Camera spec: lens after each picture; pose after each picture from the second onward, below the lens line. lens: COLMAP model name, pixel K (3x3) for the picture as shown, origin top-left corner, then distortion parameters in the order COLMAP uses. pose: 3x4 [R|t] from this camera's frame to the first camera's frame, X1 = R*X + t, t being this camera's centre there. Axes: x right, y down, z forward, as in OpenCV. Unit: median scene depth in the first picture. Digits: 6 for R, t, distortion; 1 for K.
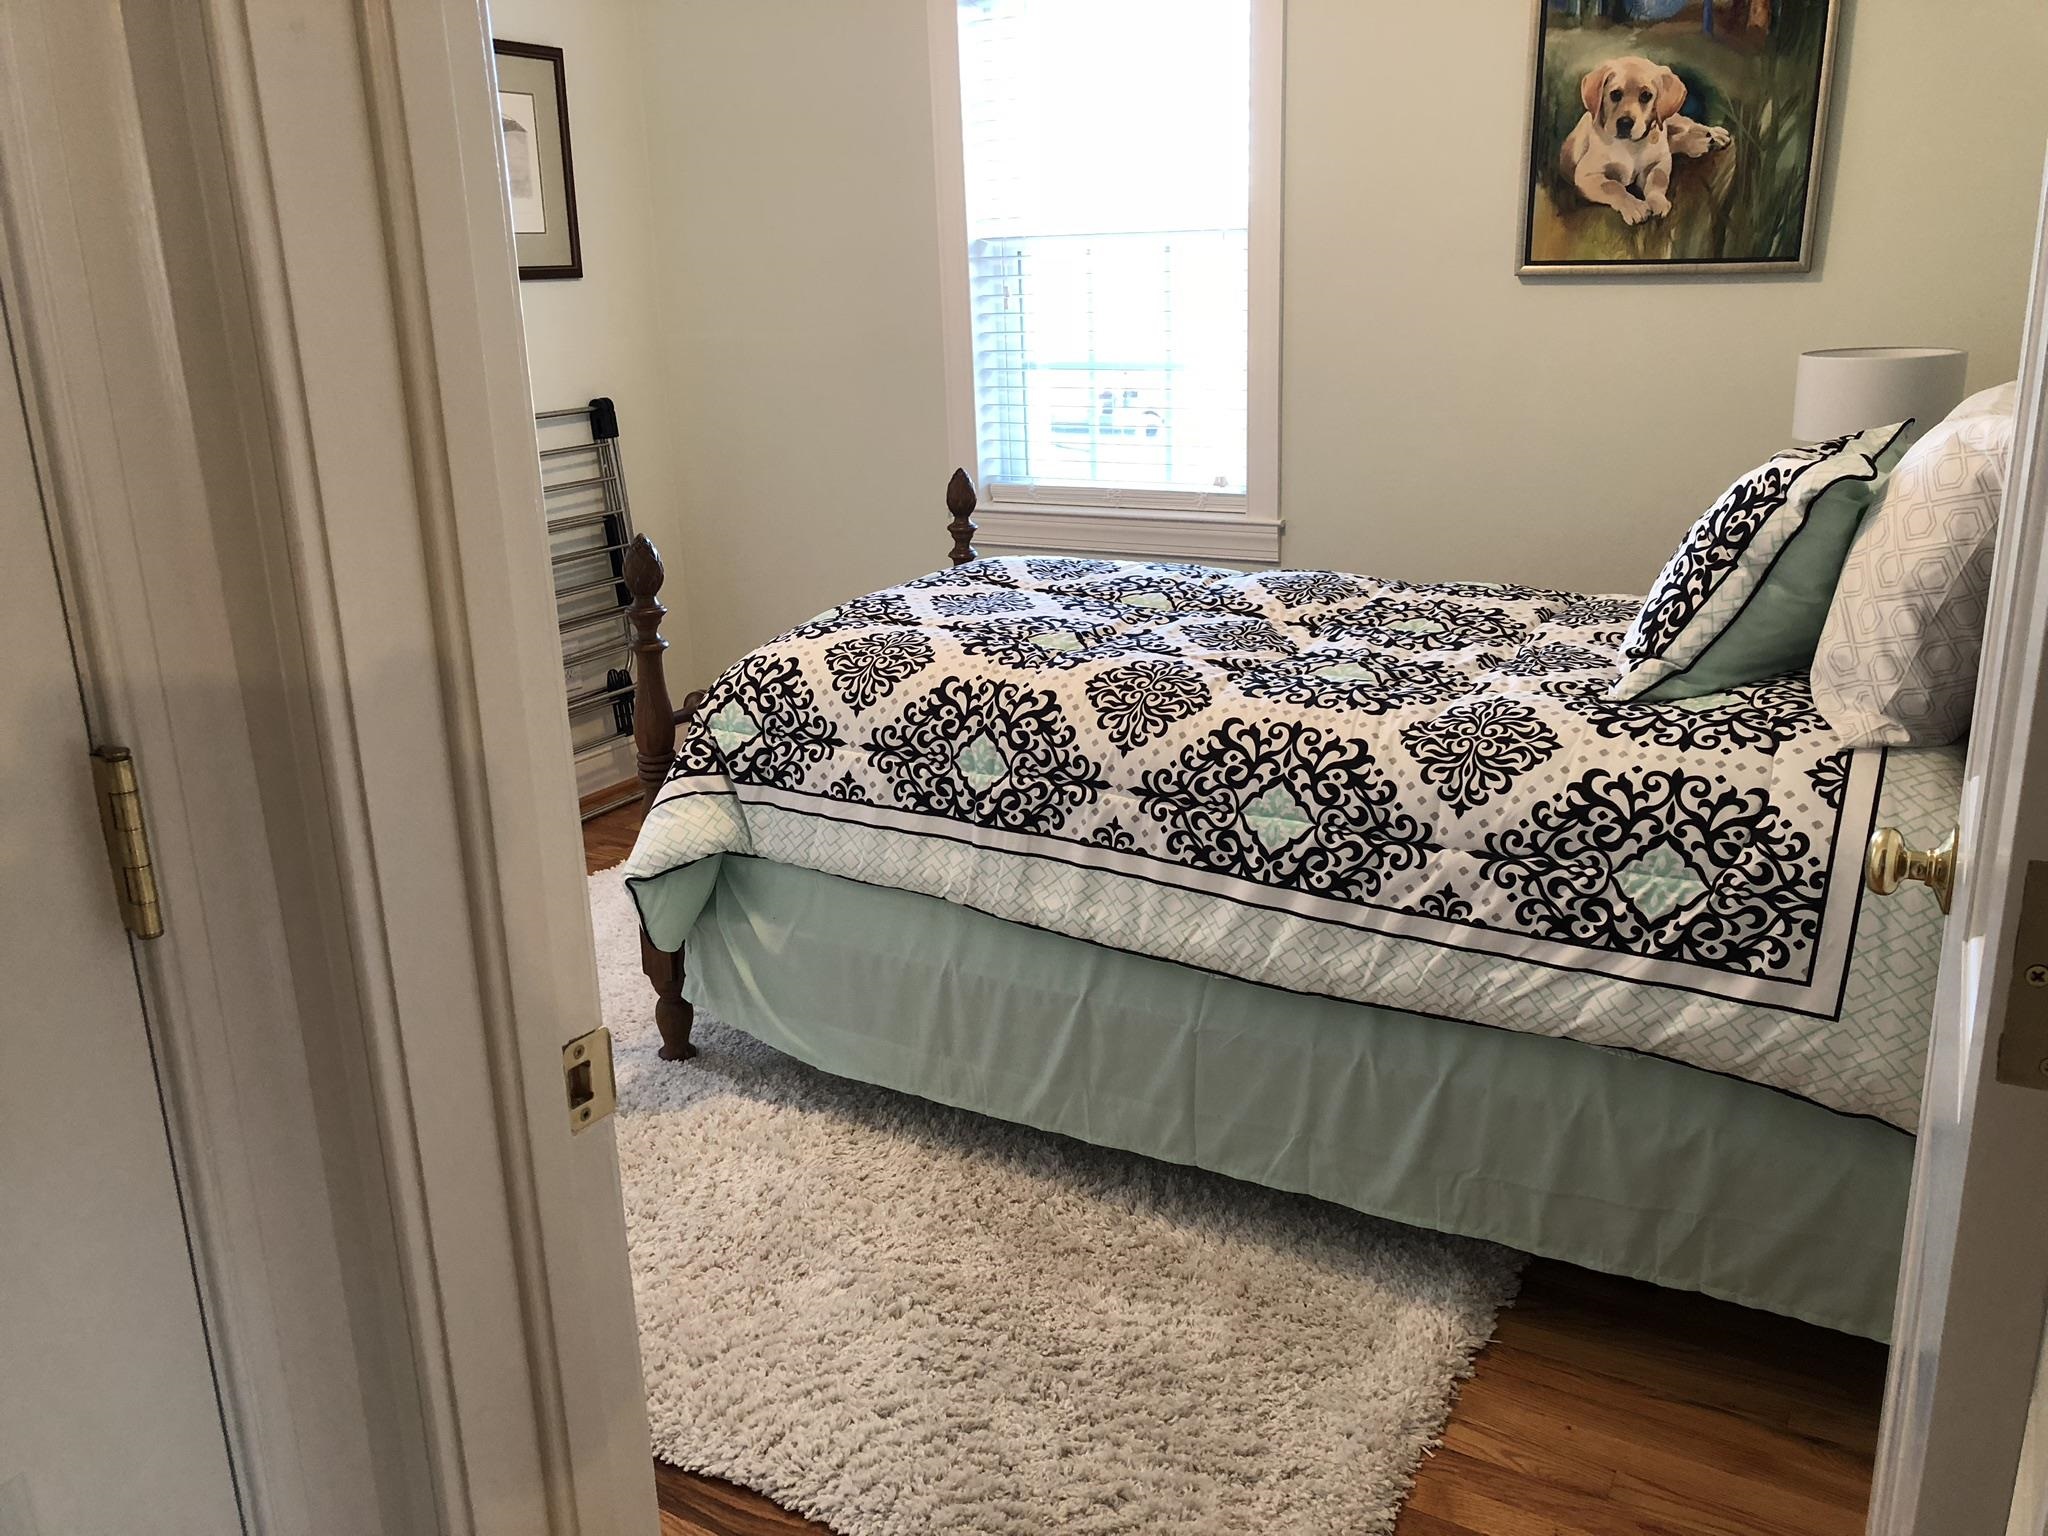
lens RADIAL K [[1681.0, 0, 1029.6], [0, 1681.0, 764.0], [0, 0, 1]] dist [0.025895, -0.004005]
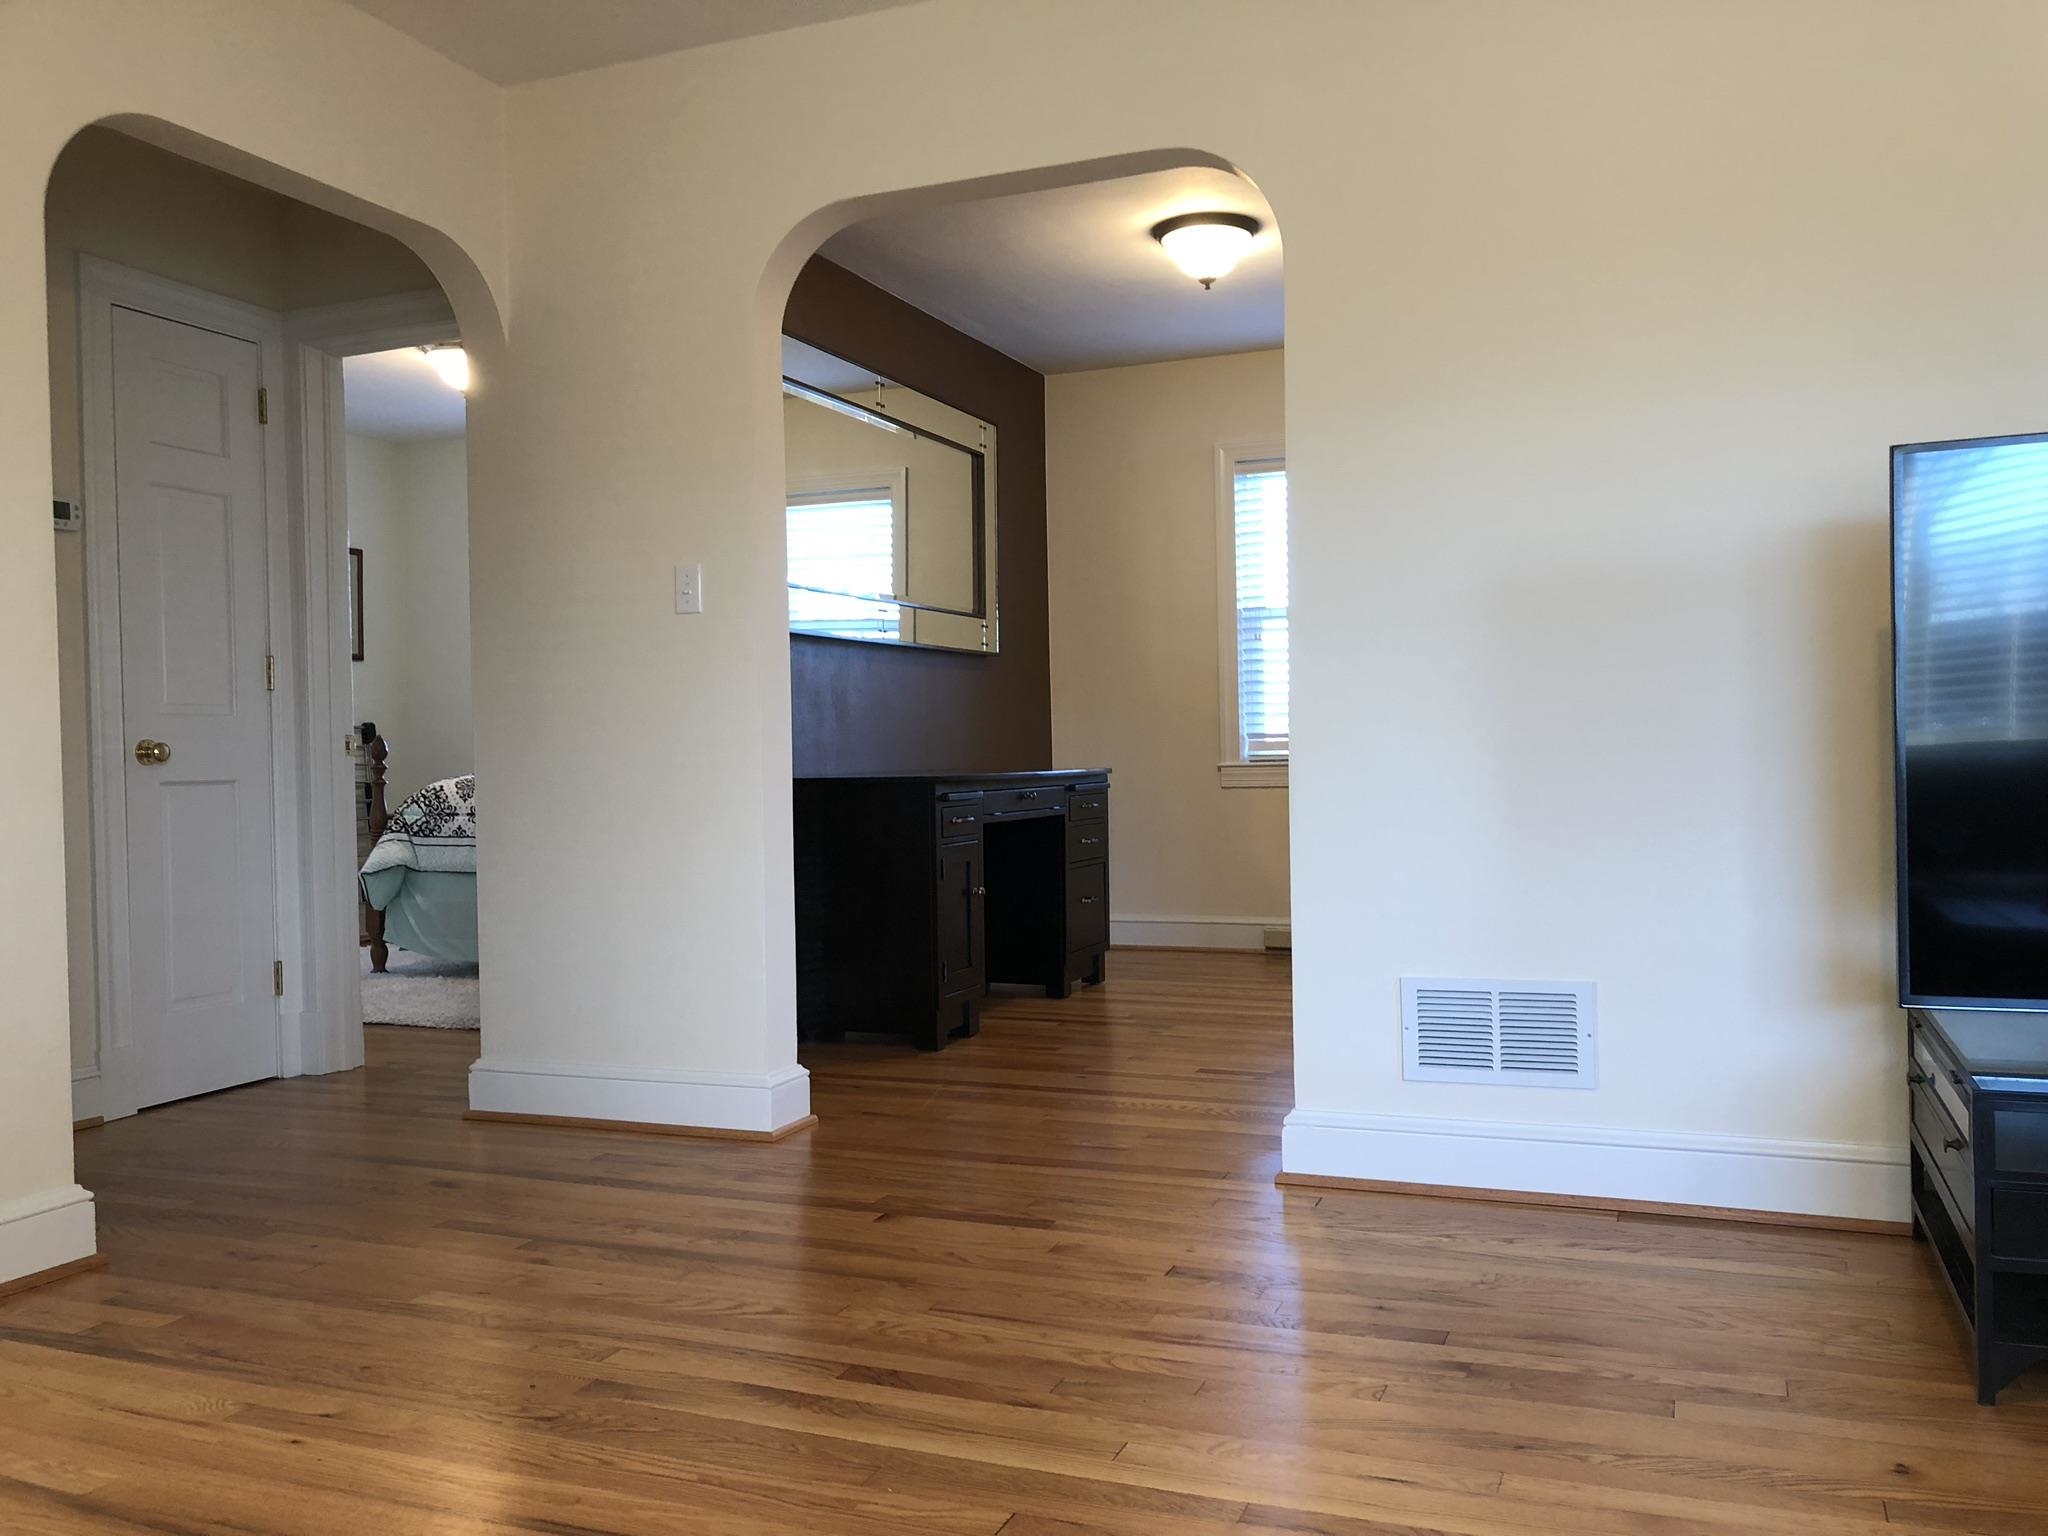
lens RADIAL K [[1681.0, 0, 1022.3], [0, 1681.0, 767.4], [0, 0, 1]] dist [0.025895, -0.004005]
pose [[0.992874, 0.004072, 0.119097, 0.396391], [0.029438, 0.960060, -0.278242, 0.606426], [-0.115473, 0.279765, 0.953099, -1.397742]]
